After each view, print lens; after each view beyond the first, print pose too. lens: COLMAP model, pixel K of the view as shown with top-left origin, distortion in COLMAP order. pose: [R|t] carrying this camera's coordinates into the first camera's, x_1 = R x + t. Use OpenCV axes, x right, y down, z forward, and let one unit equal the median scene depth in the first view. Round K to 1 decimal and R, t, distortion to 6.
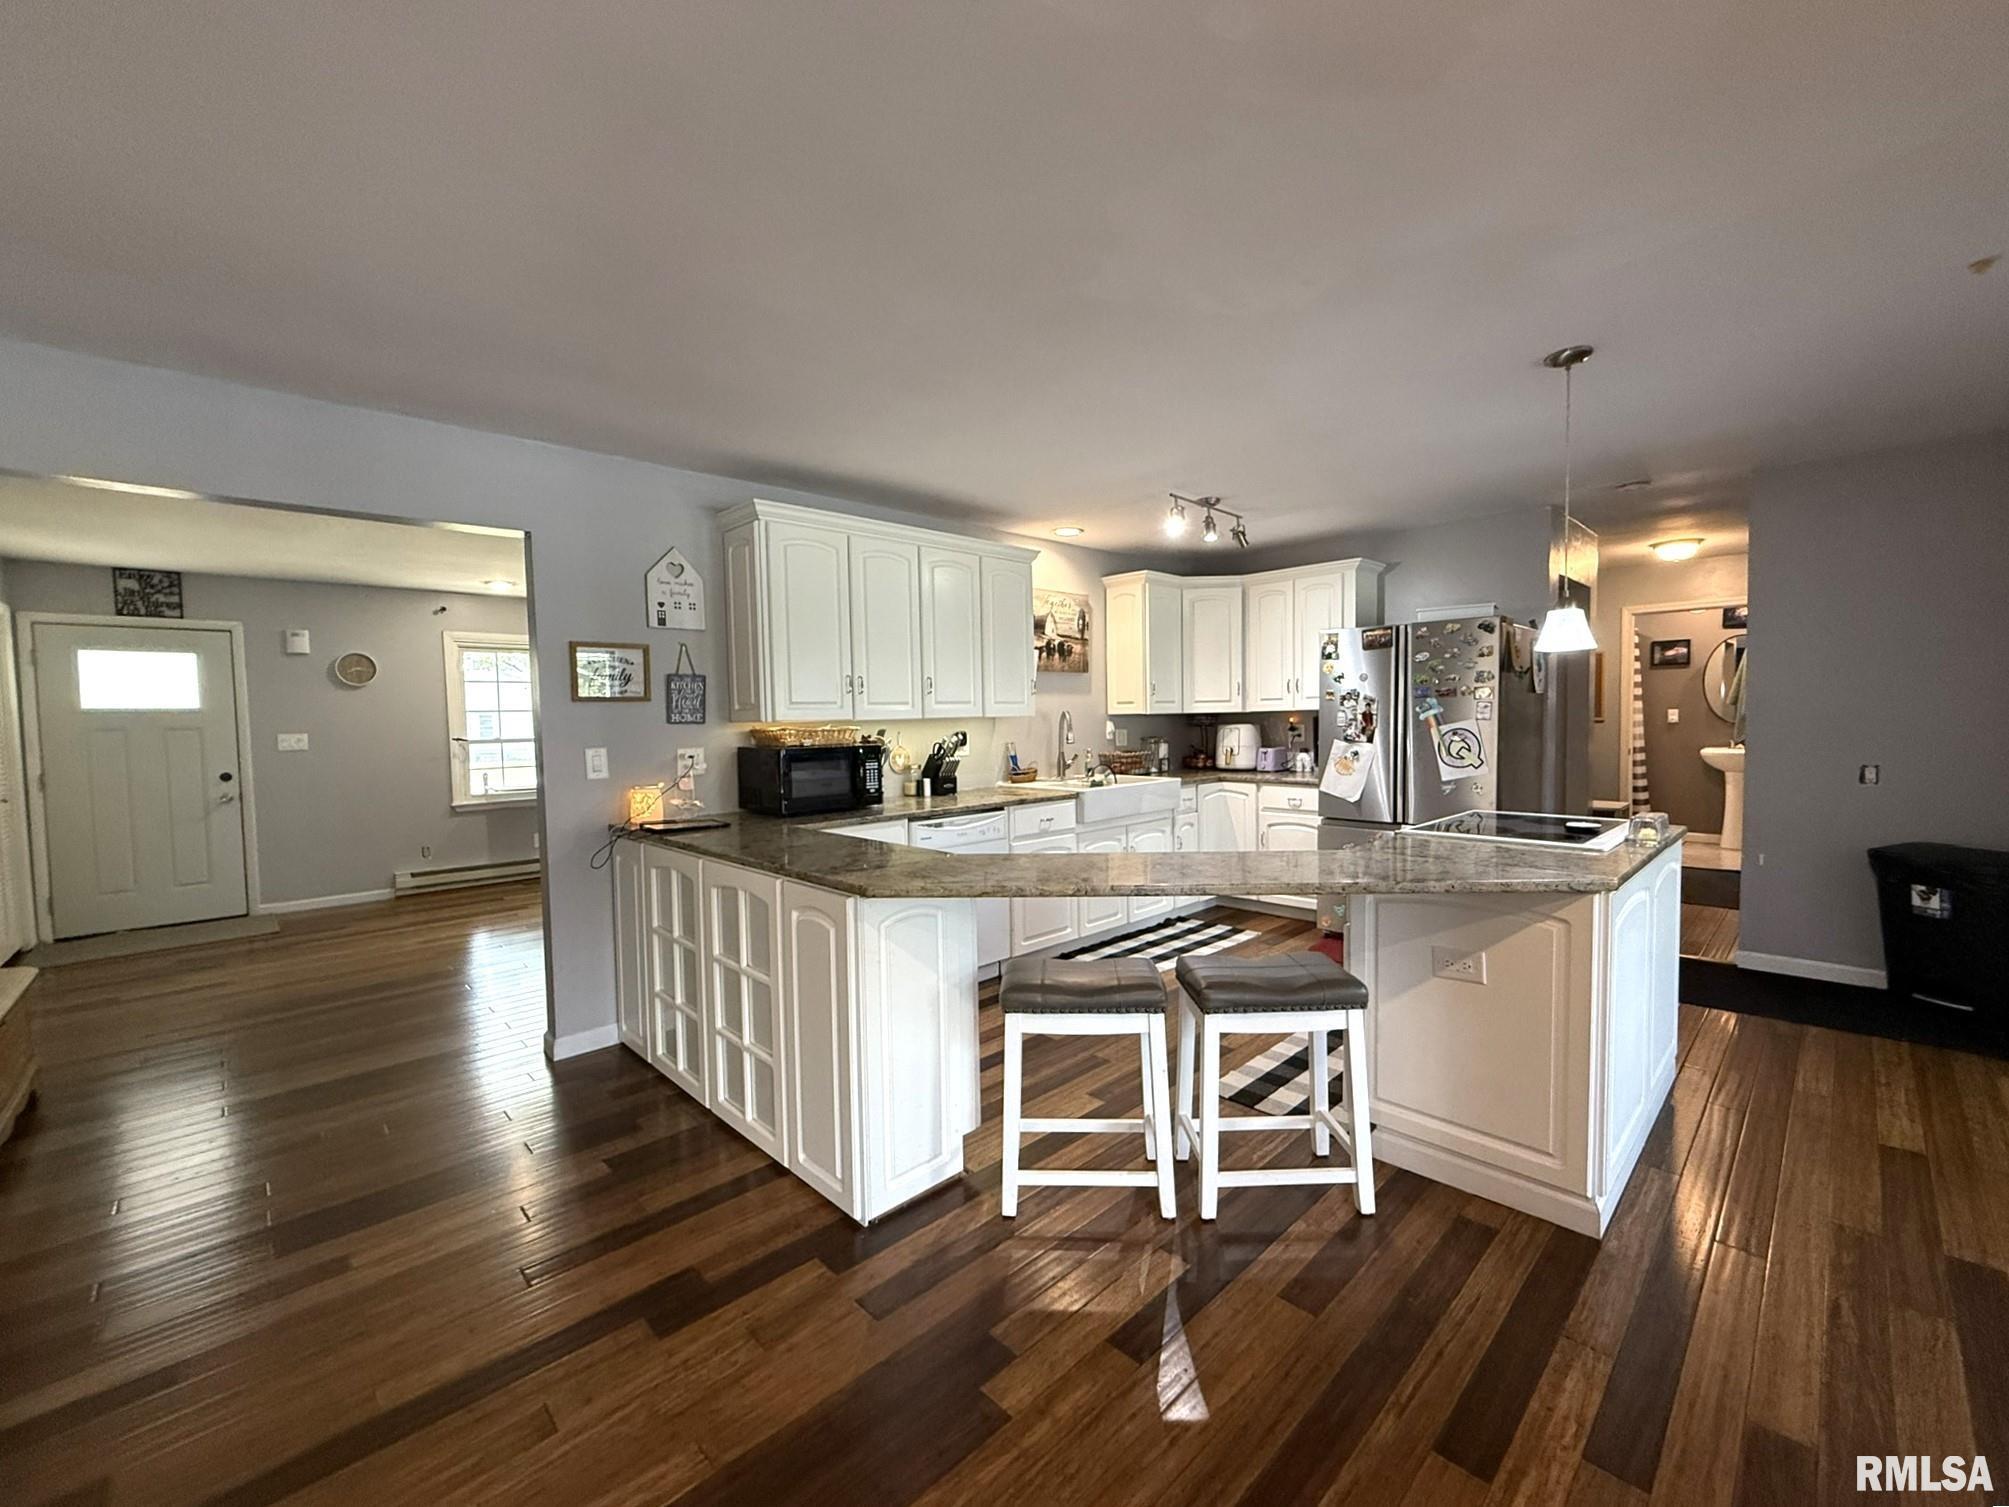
lens RADIAL K [[806.2, 0, 1009.8], [0, 806.2, 756.0], [0, 0, 1]] dist [0.001228, 0.000123]
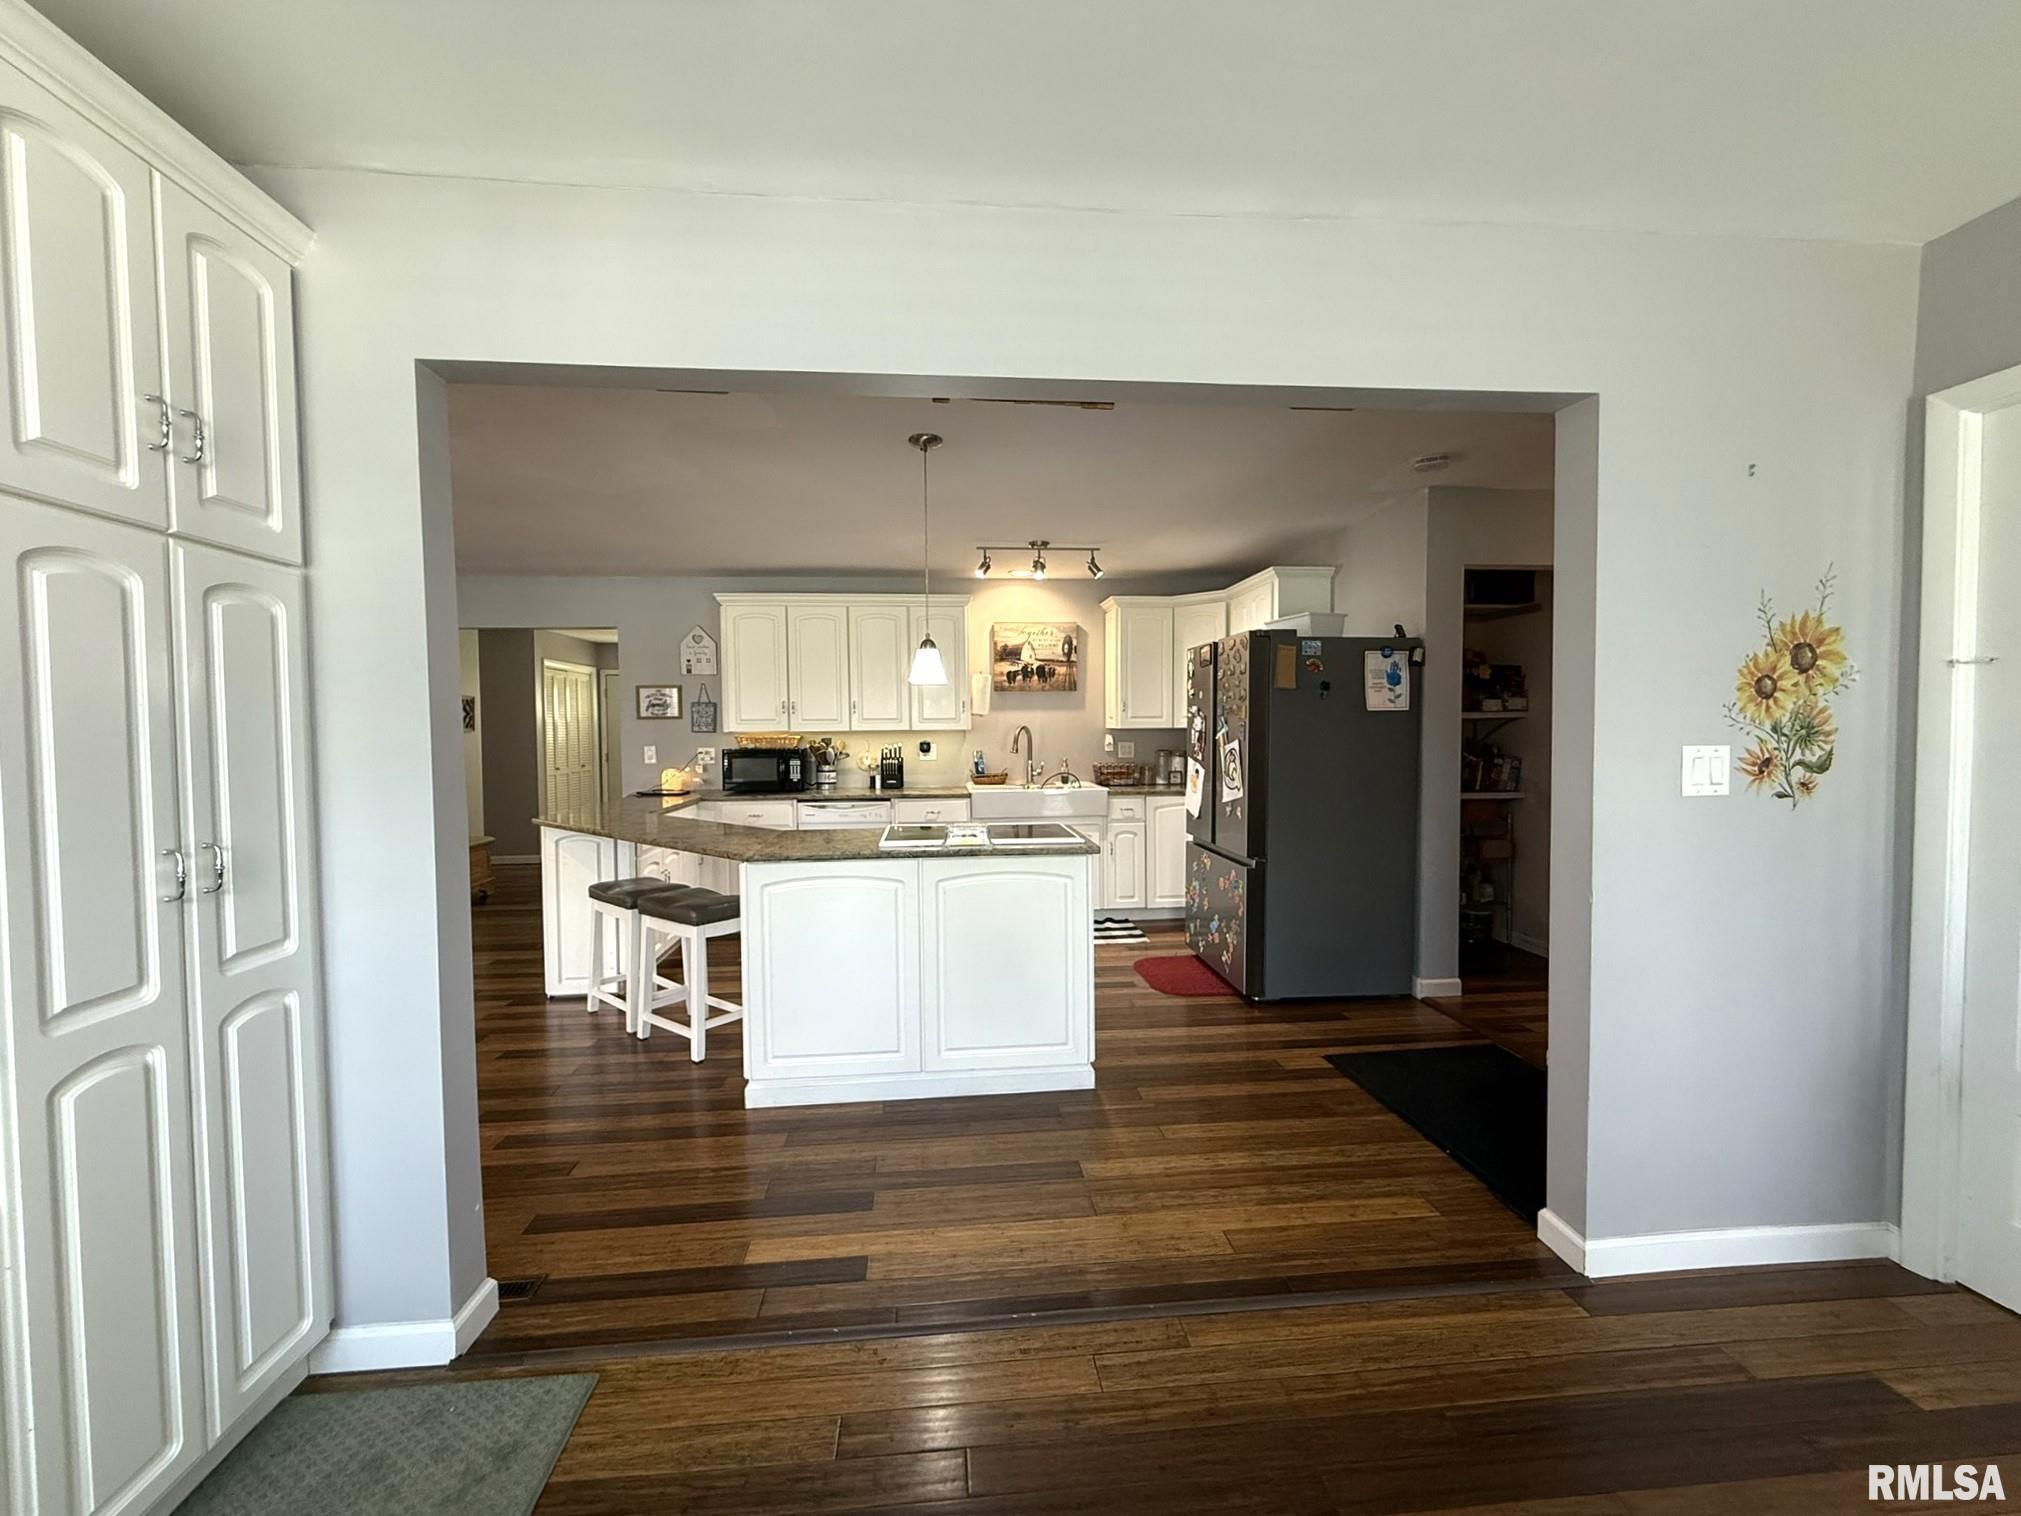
lens RADIAL K [[811.0, 0, 1008.0], [0, 811.0, 755.7], [0, 0, 1]] dist [0.001228, 0.000123]
pose [[0.789037, 0.031998, -0.613512, 1.094104], [-0.036718, 0.999314, 0.004896, -0.024000], [0.613248, 0.018664, 0.789670, 0.082091]]
